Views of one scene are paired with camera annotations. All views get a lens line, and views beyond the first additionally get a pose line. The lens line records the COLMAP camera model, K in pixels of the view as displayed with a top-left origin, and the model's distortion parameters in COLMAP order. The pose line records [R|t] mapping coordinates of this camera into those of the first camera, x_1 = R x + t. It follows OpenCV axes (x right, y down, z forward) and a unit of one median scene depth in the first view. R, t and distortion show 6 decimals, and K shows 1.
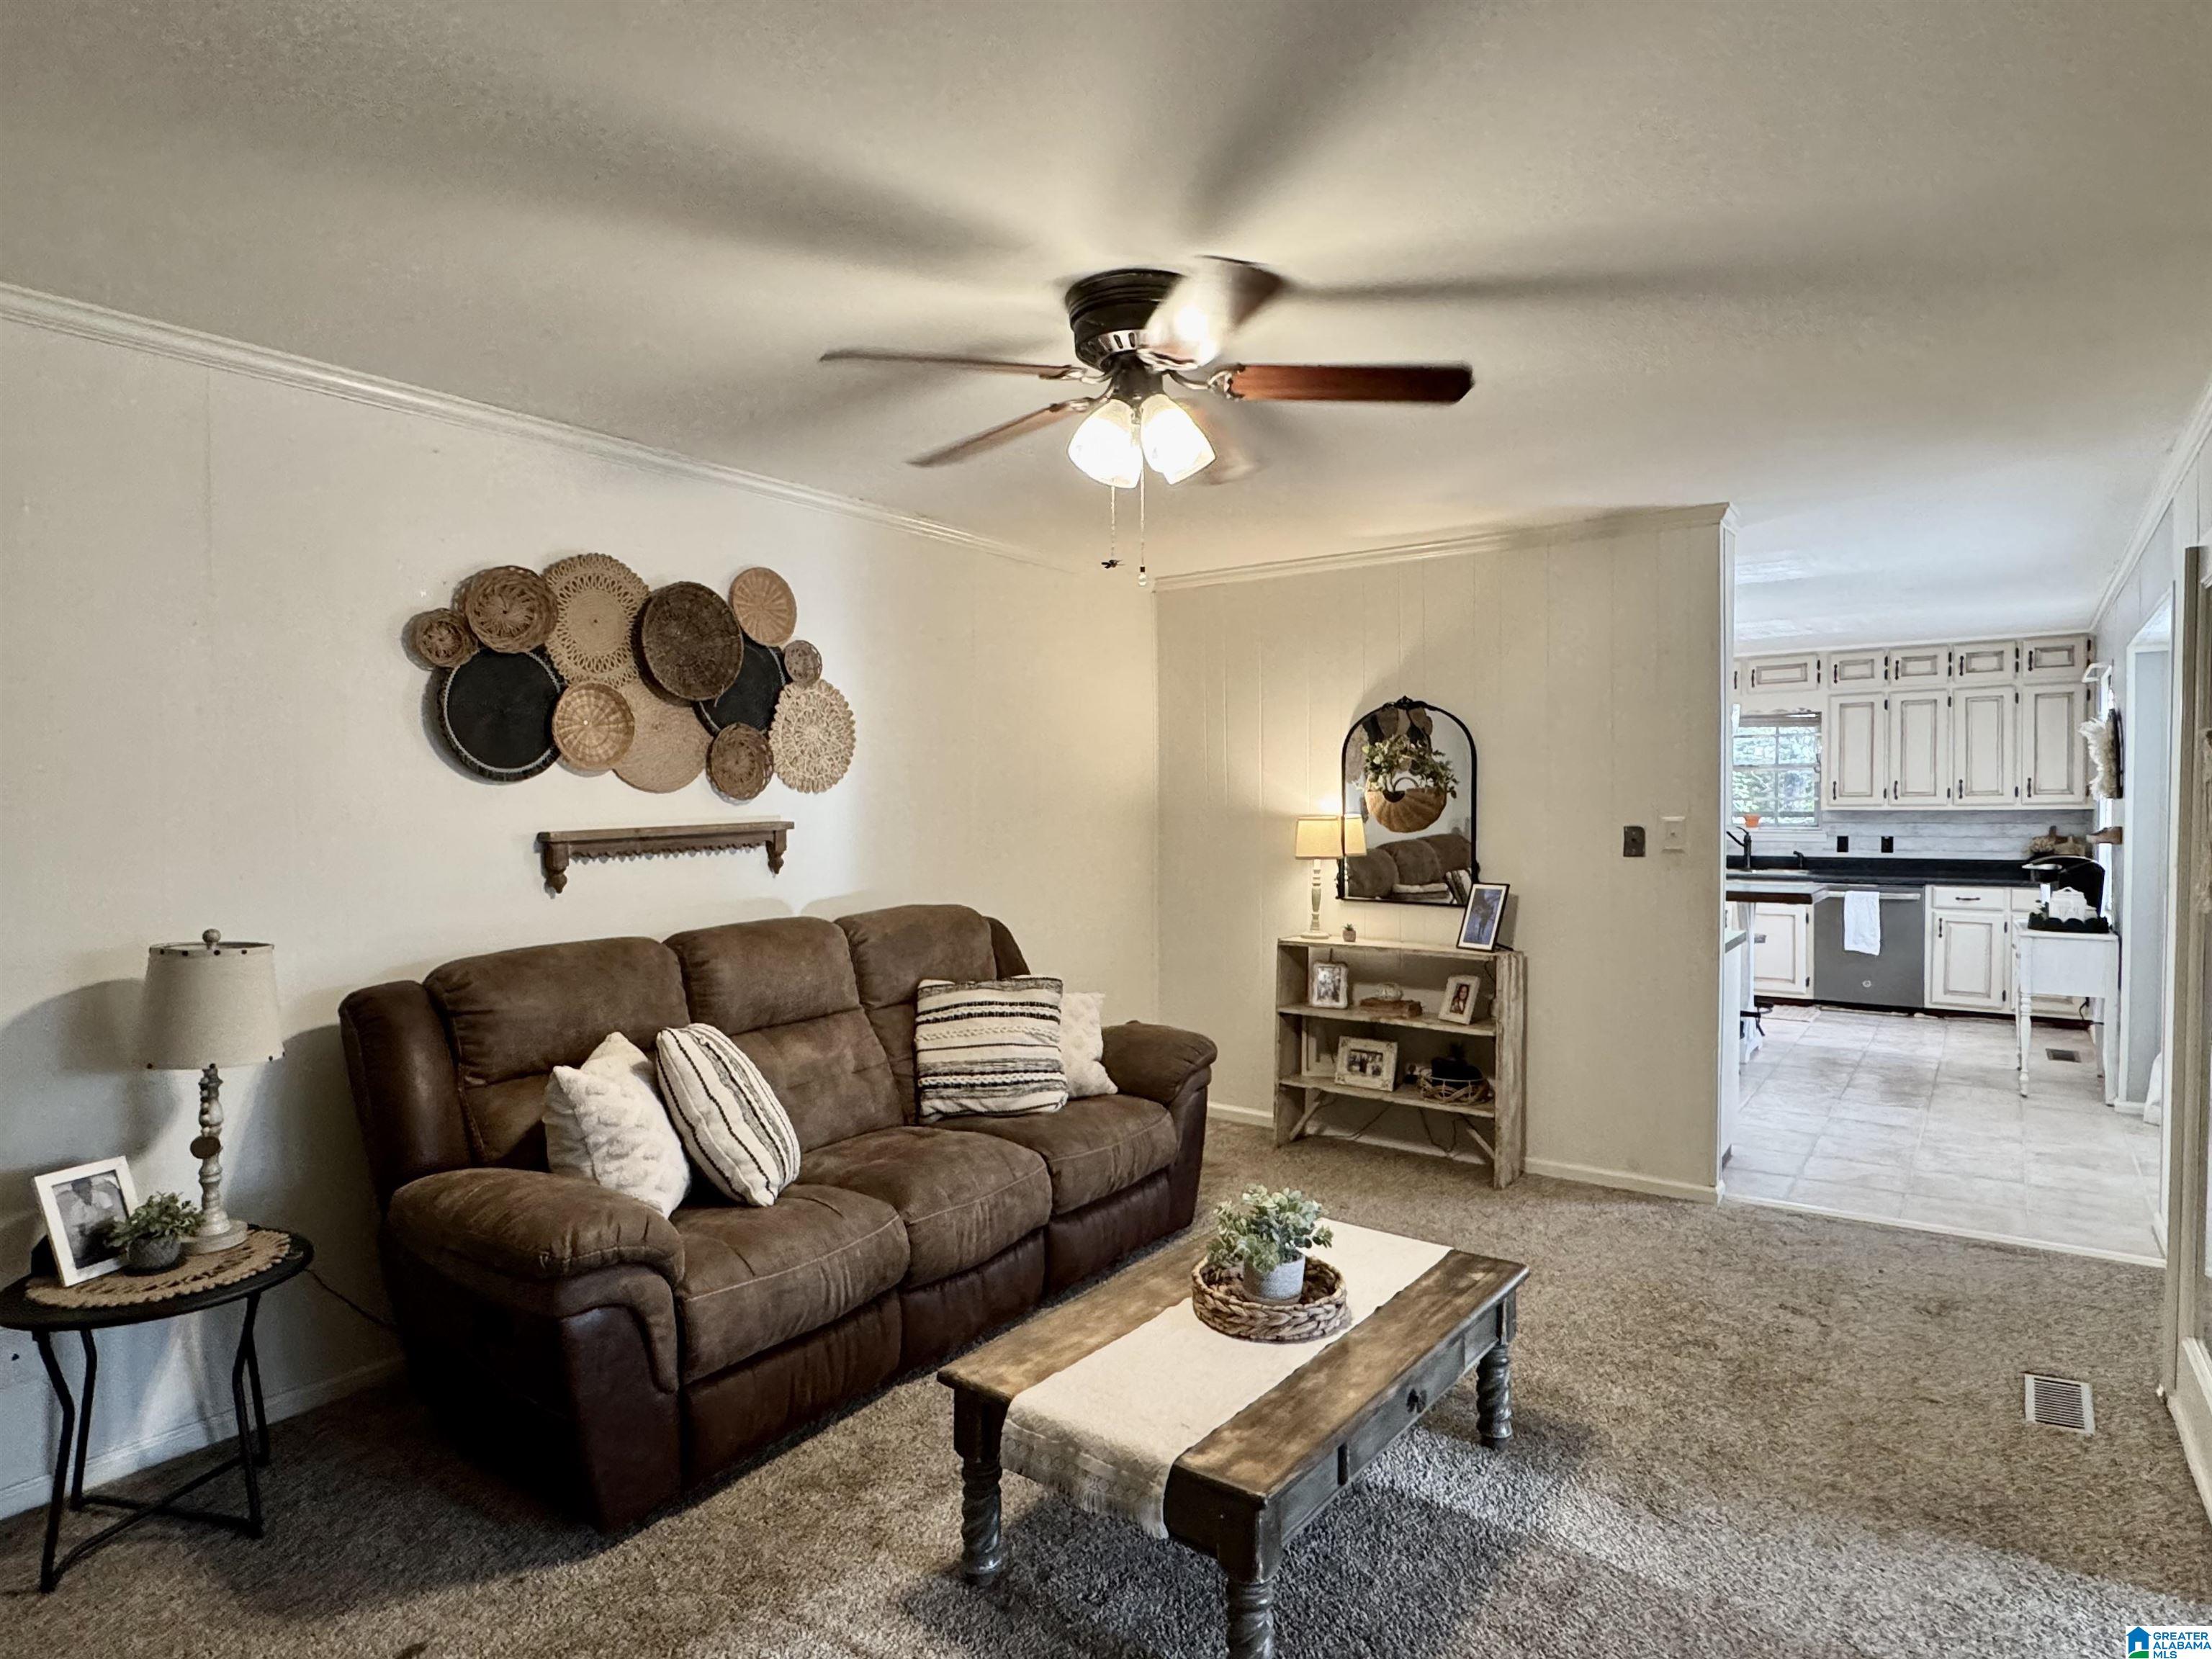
lens RADIAL K [[1229.0, 0, 1108.4], [0, 1229.0, 834.0], [0, 0, 1]] dist [-0.004713, -0.001496]
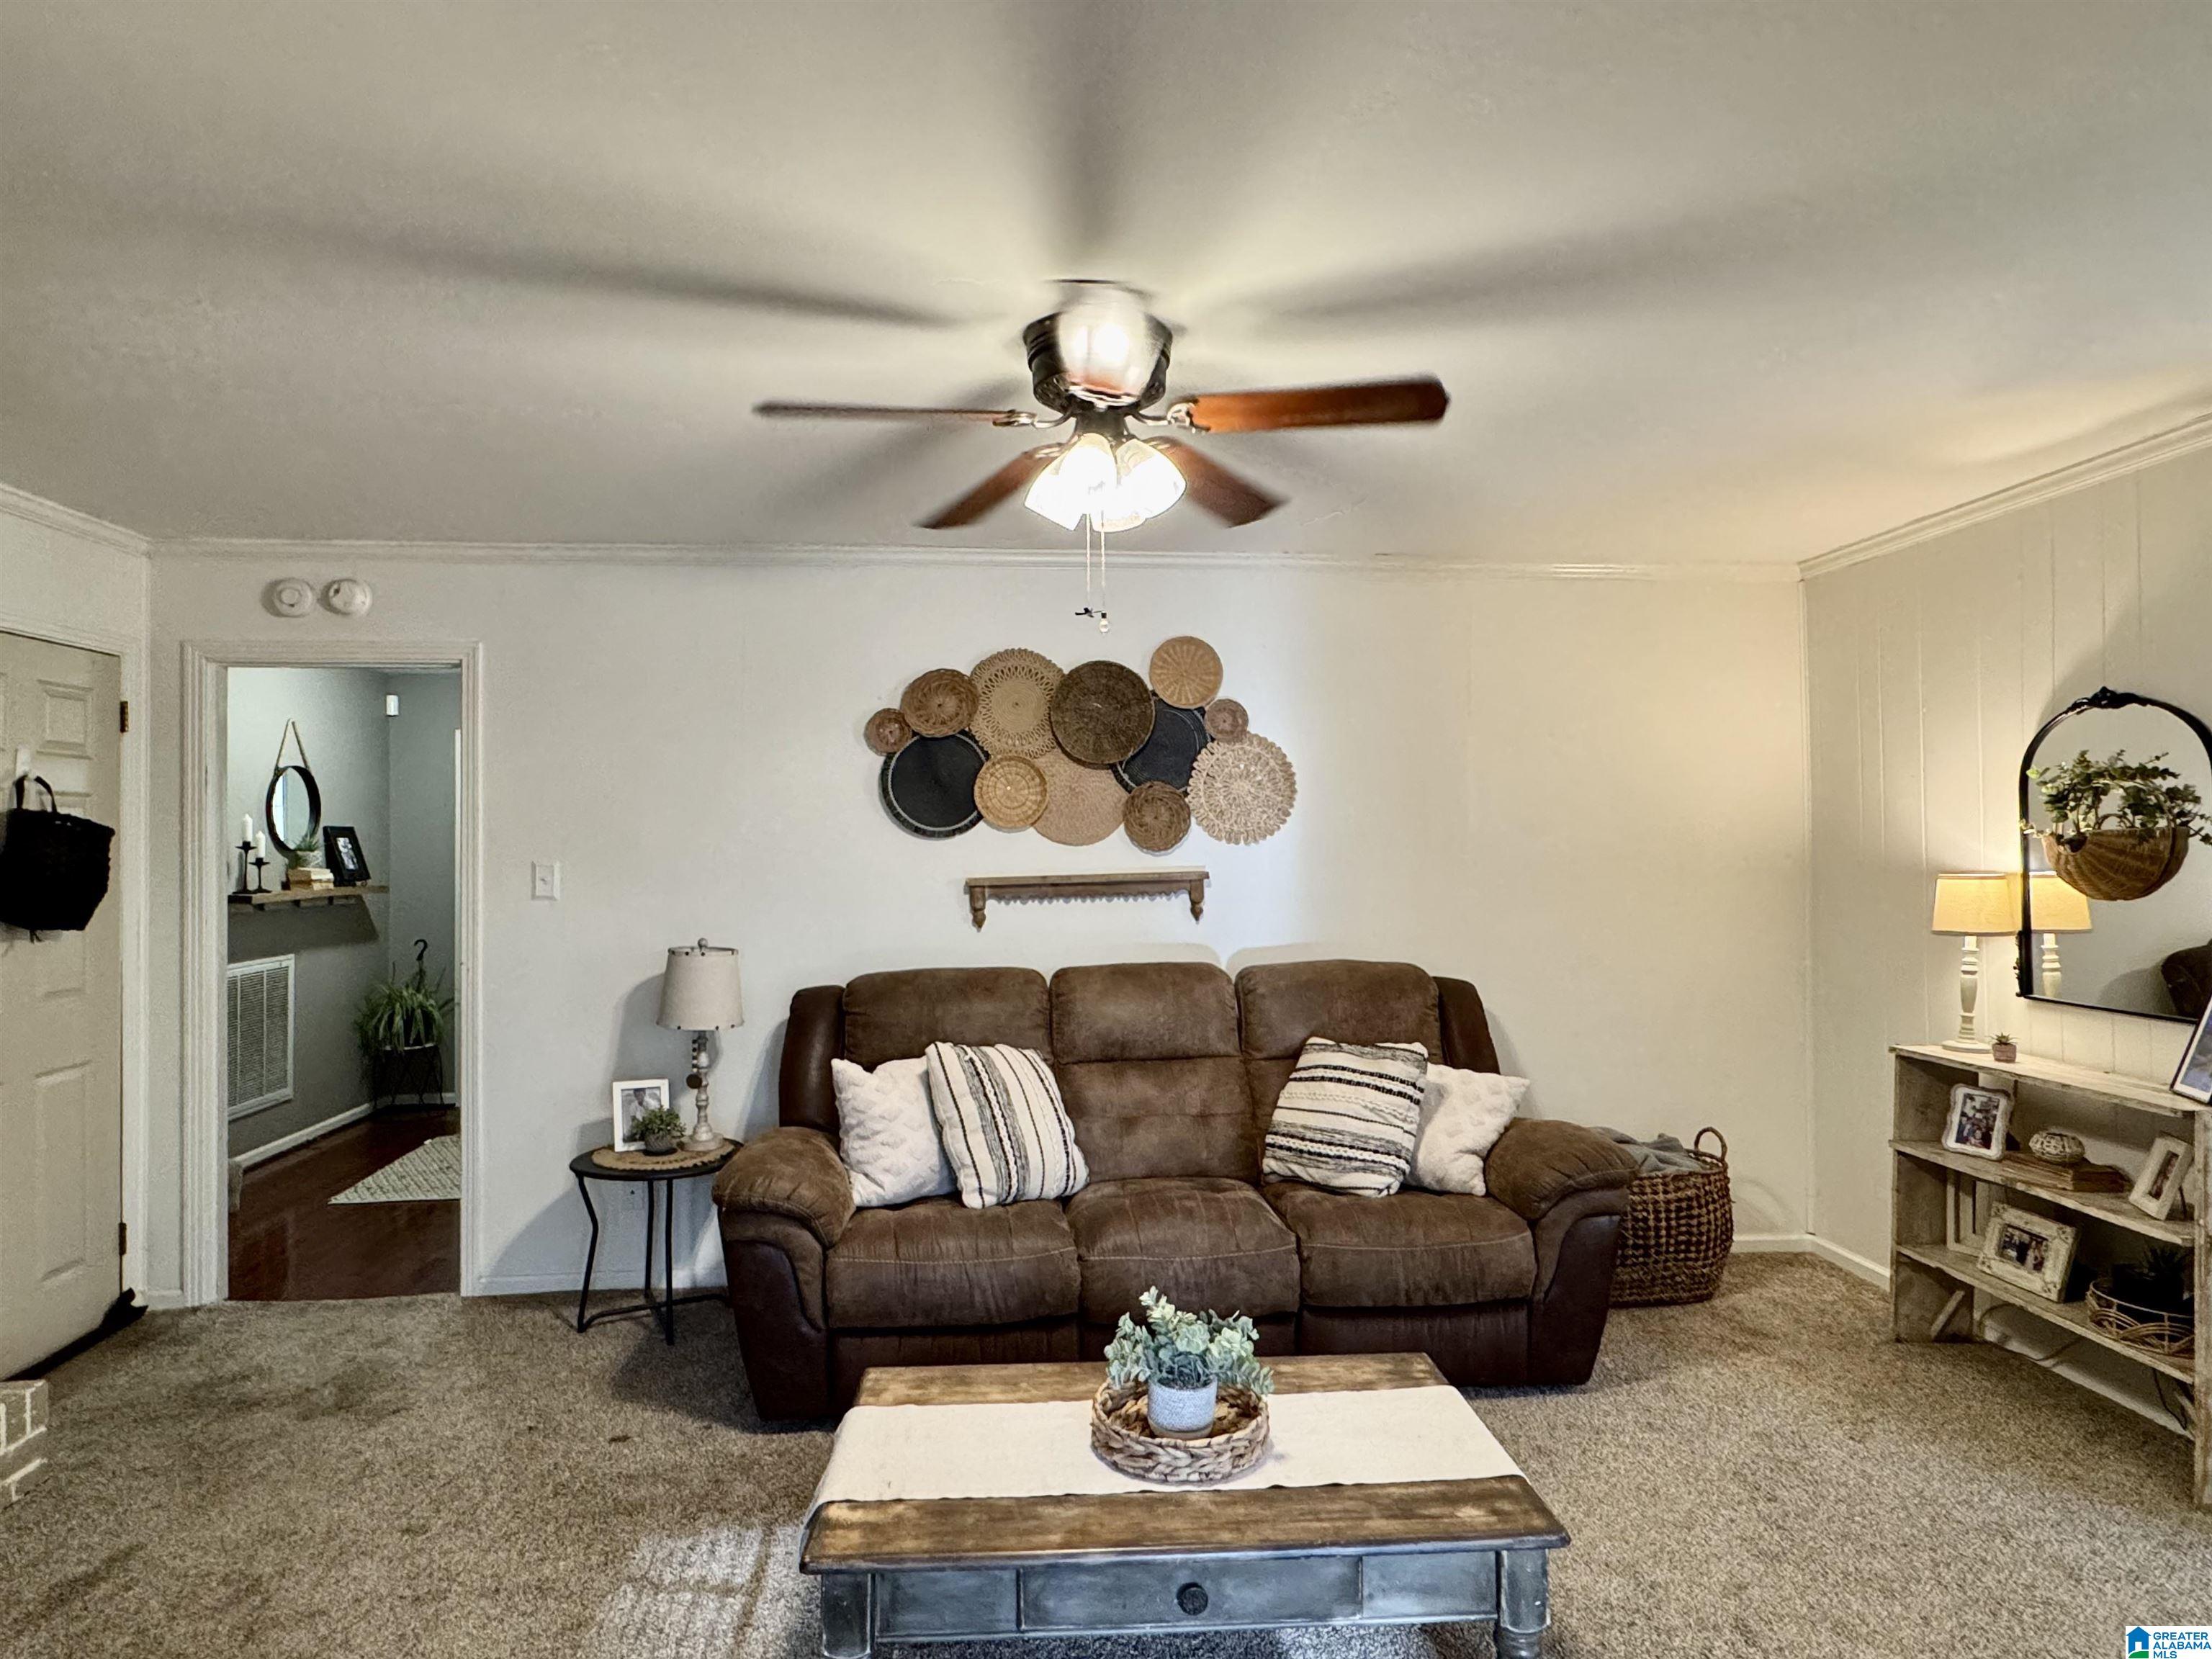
lens RADIAL K [[1231.0, 0, 1103.0], [0, 1231.0, 834.1], [0, 0, 1]] dist [-0.002489, 0.000300]
pose [[0.658237, -0.010313, -0.752740, 0.507770], [-0.017798, 0.999413, -0.029257, -0.010357], [0.752600, 0.032655, 0.657668, 0.248836]]
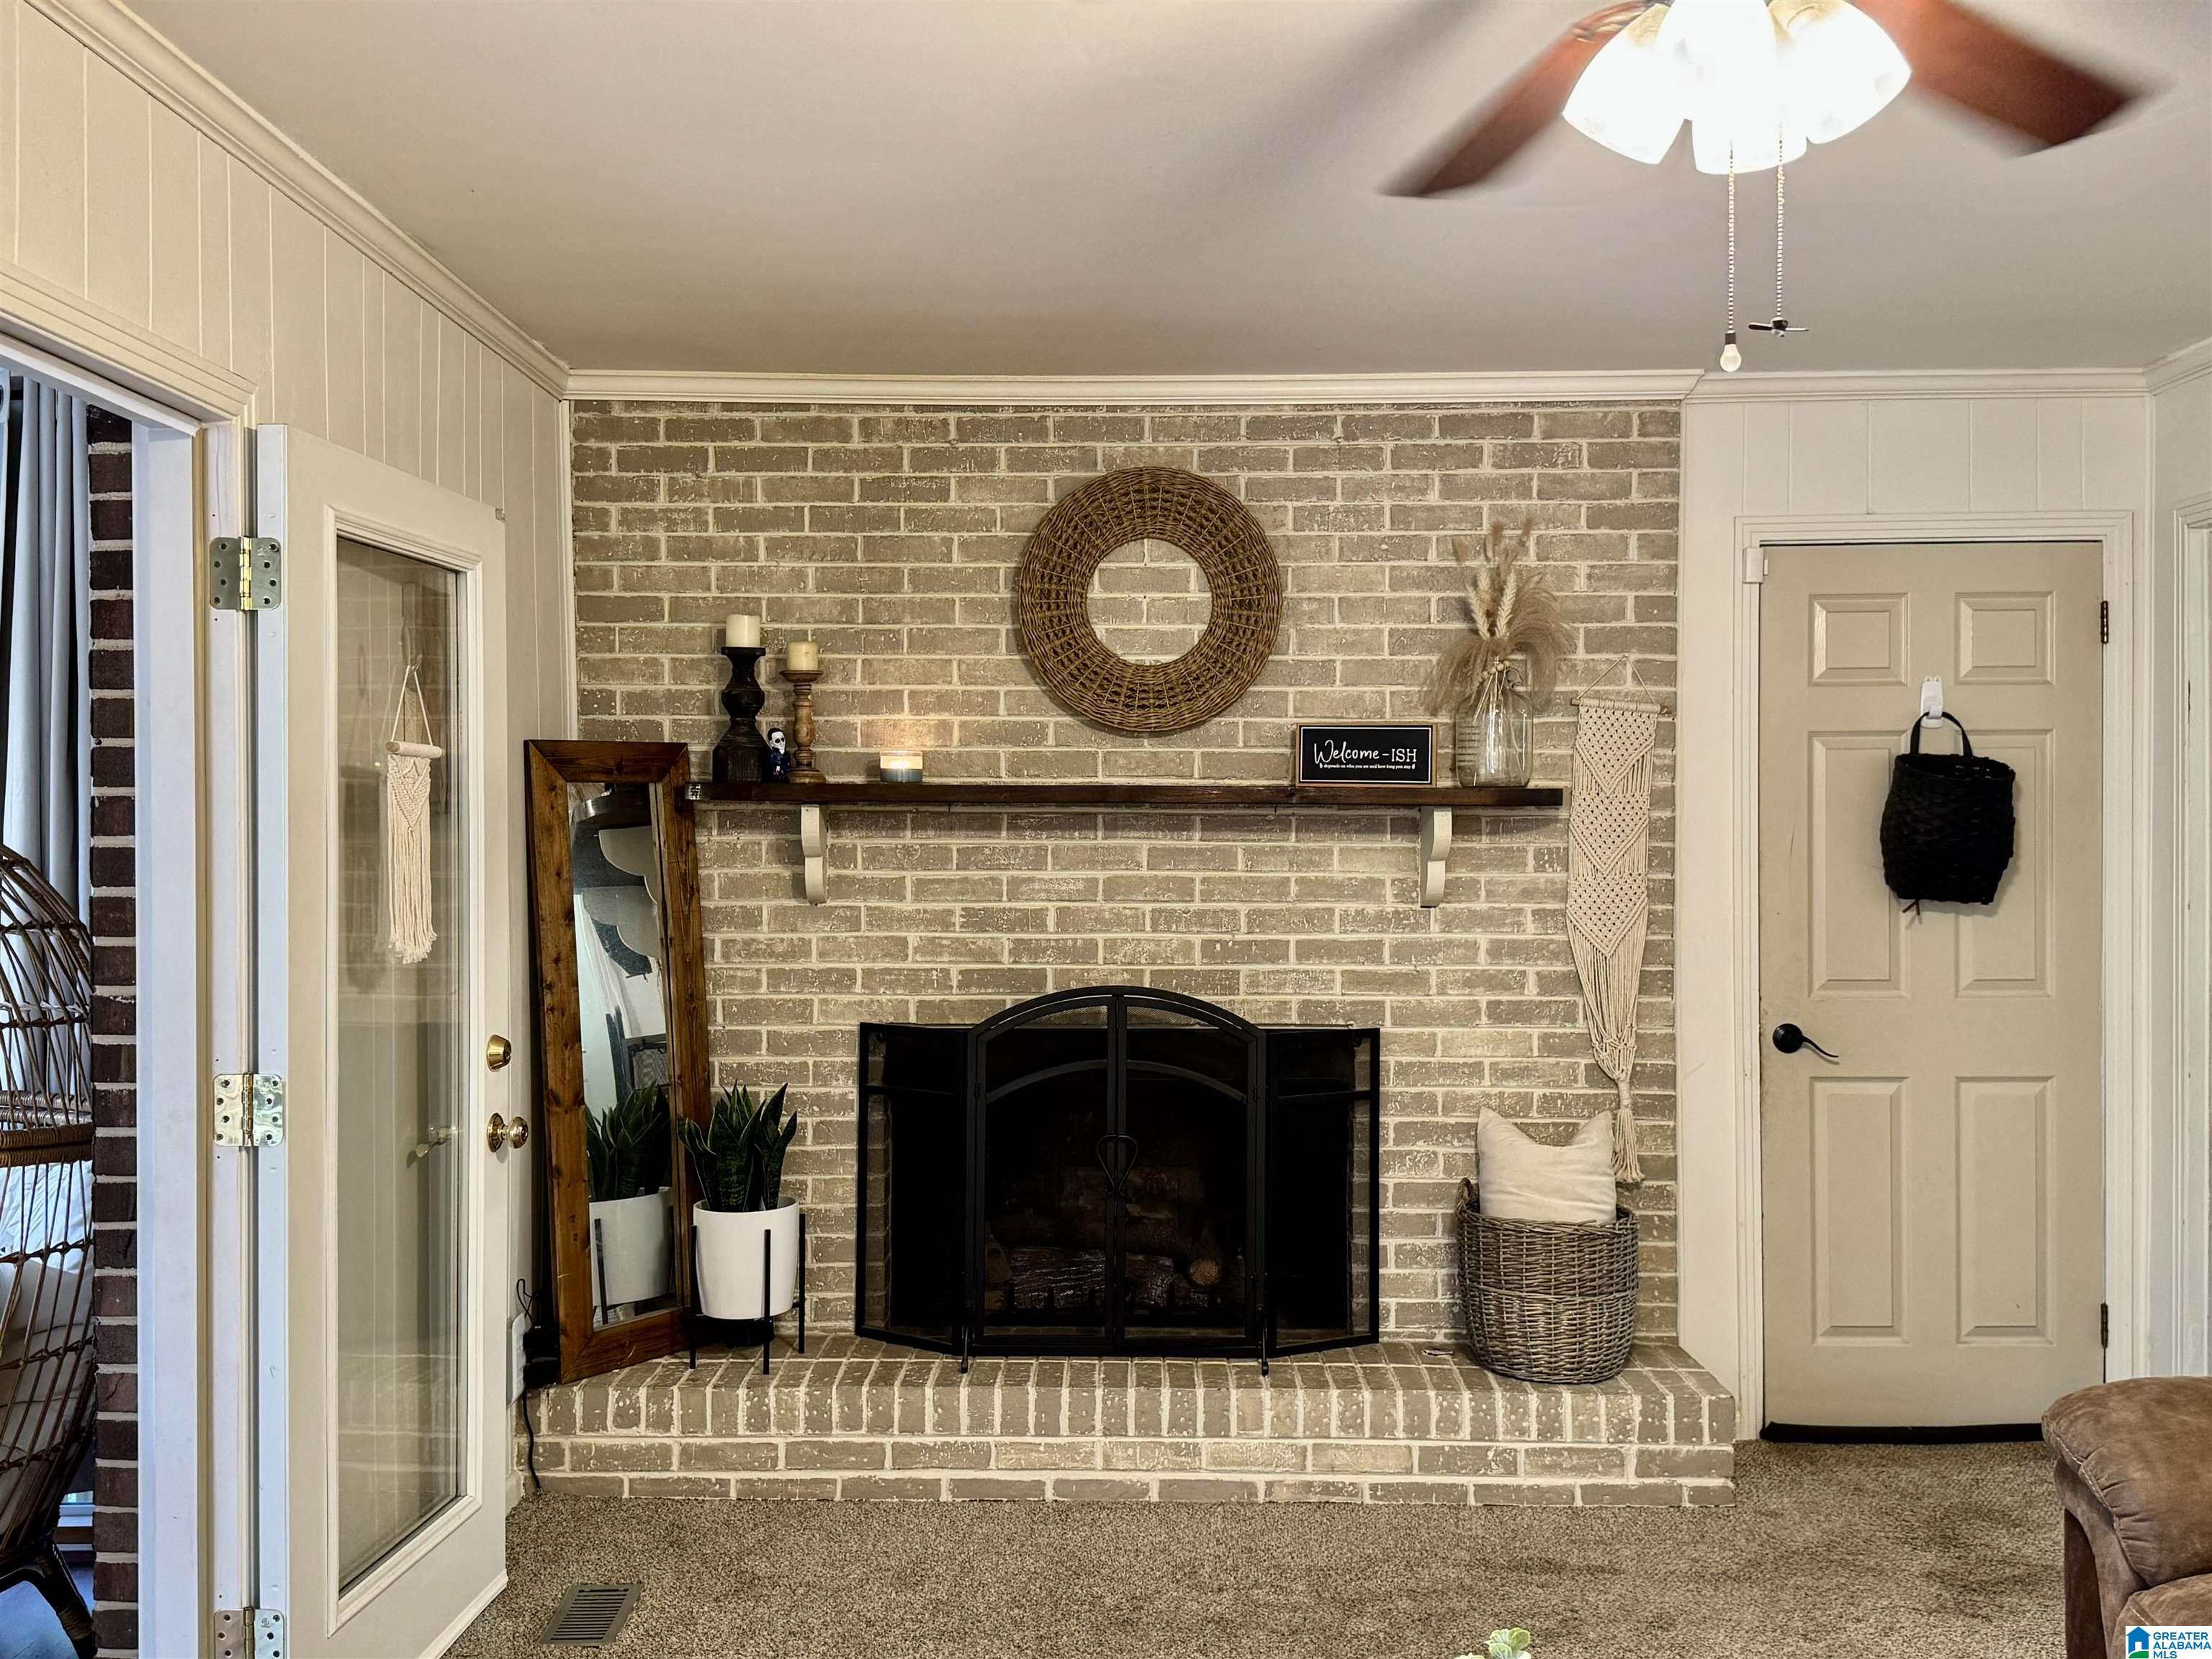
lens RADIAL K [[2151.8, 0, 1101.7], [0, 2151.8, 834.2], [0, 0, 1]] dist [0.185049, -0.364448]
pose [[-0.811466, 0.012278, -0.584270, 0.492795], [-0.010792, 0.999294, 0.035988, -0.035000], [0.584299, 0.035509, -0.810761, 1.051962]]
